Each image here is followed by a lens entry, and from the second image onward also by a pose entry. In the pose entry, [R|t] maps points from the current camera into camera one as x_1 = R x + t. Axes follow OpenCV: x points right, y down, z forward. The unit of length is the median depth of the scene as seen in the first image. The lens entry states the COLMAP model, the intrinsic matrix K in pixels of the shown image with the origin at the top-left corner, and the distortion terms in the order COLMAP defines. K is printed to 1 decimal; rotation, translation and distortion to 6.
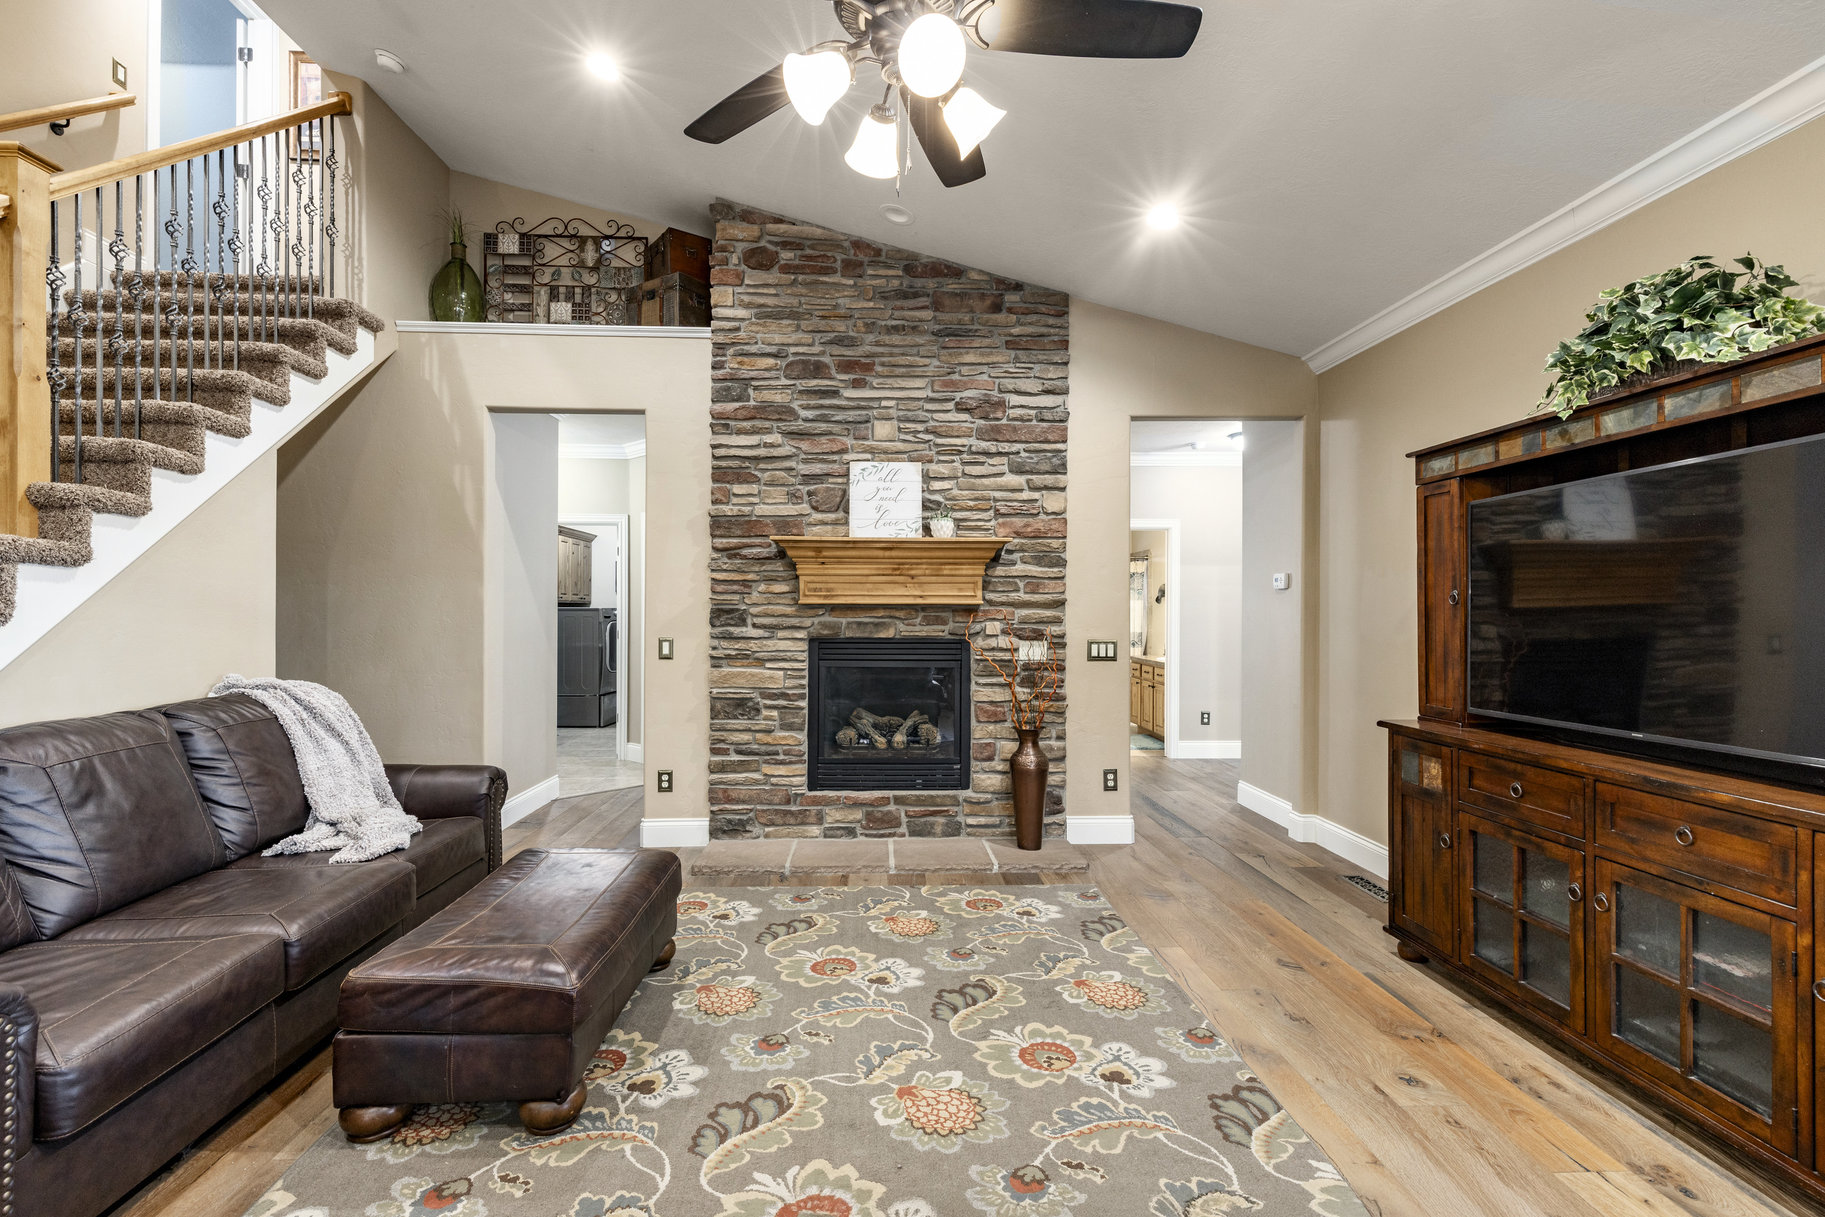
lens RADIAL K [[830.4, 0, 903.9], [0, 830.4, 612.1], [0, 0, 1]] dist [0.010431, -0.001357]
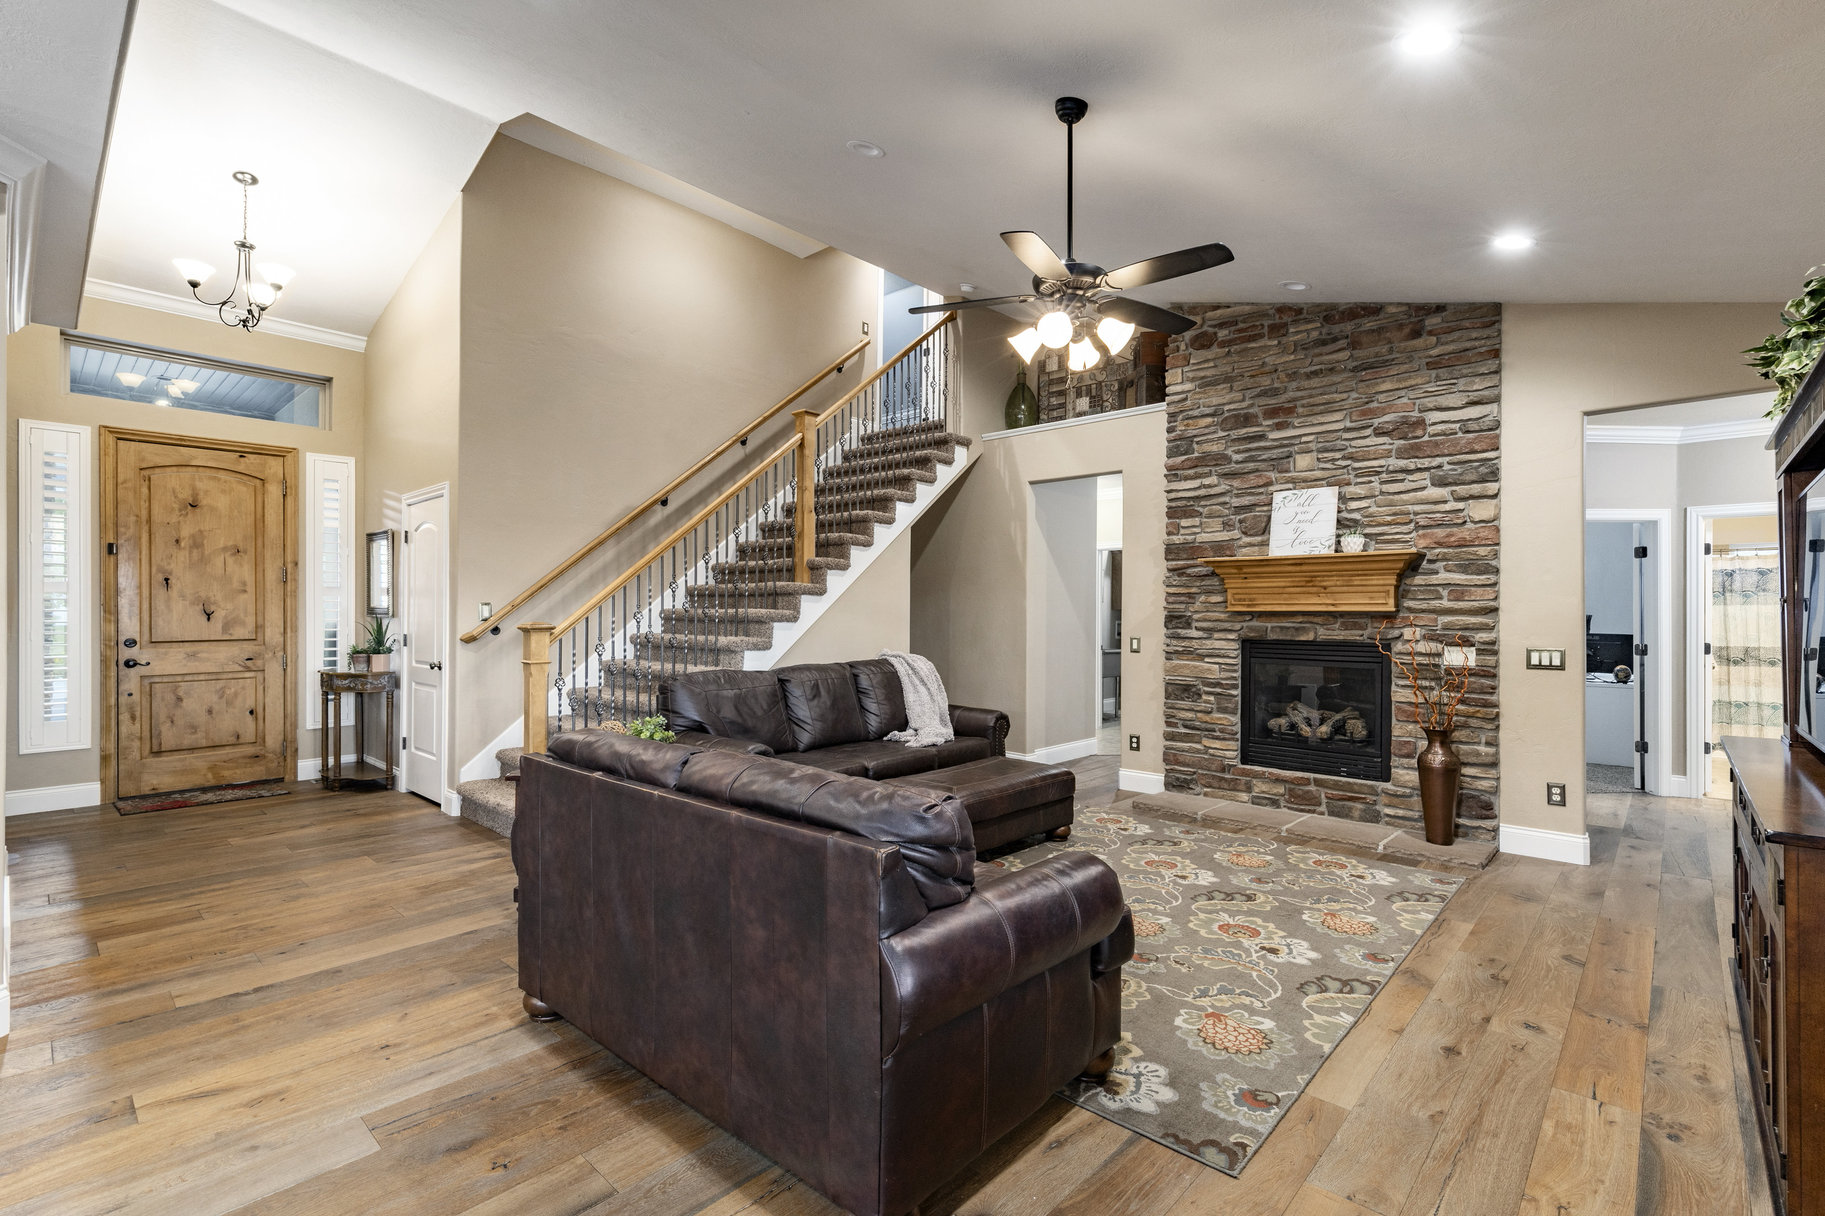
lens RADIAL K [[830.4, 0, 918.1], [0, 830.4, 610.5], [0, 0, 1]] dist [0.010431, -0.001357]
pose [[0.710351, -0.002550, -0.703843, 0.416289], [-0.004550, 0.999956, -0.008216, 0.001336], [0.703833, 0.009039, 0.710308, -0.210648]]
